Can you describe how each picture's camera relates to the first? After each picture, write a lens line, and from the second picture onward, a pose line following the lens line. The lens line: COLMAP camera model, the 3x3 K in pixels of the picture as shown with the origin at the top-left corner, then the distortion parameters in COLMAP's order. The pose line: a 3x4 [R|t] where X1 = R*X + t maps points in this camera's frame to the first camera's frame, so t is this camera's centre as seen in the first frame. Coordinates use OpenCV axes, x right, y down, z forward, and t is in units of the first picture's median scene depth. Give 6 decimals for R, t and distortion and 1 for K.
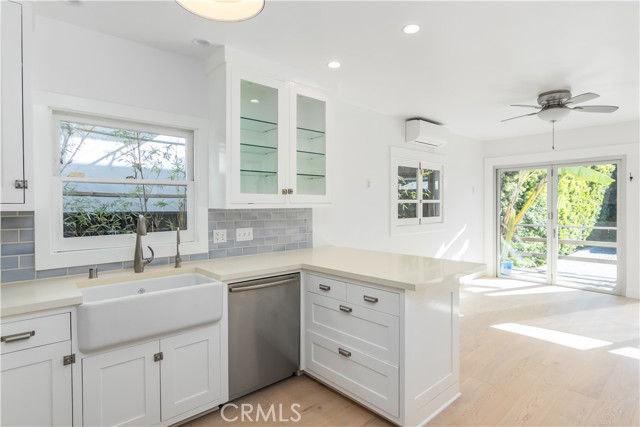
lens RADIAL K [[338.7, 0, 324.6], [0, 338.7, 207.2], [0, 0, 1]] dist [0.002722, 0.001081]
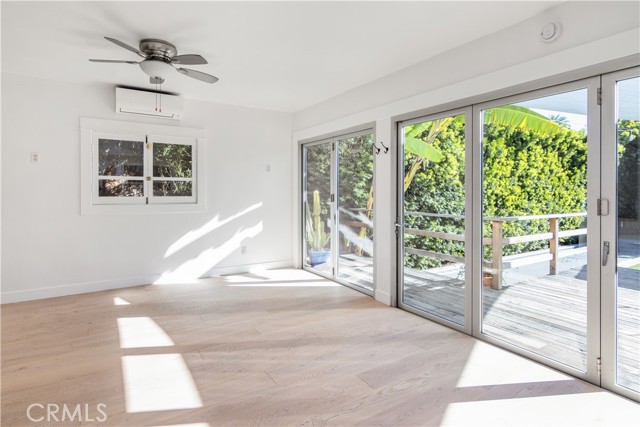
lens RADIAL K [[338.7, 0, 314.4], [0, 338.7, 201.1], [0, 0, 1]] dist [0.002722, 0.001081]
pose [[0.983480, 0.014731, -0.180419, 1.352030], [-0.011732, 0.999775, 0.017675, 0.033290], [0.180639, -0.015267, 0.983431, 0.290019]]
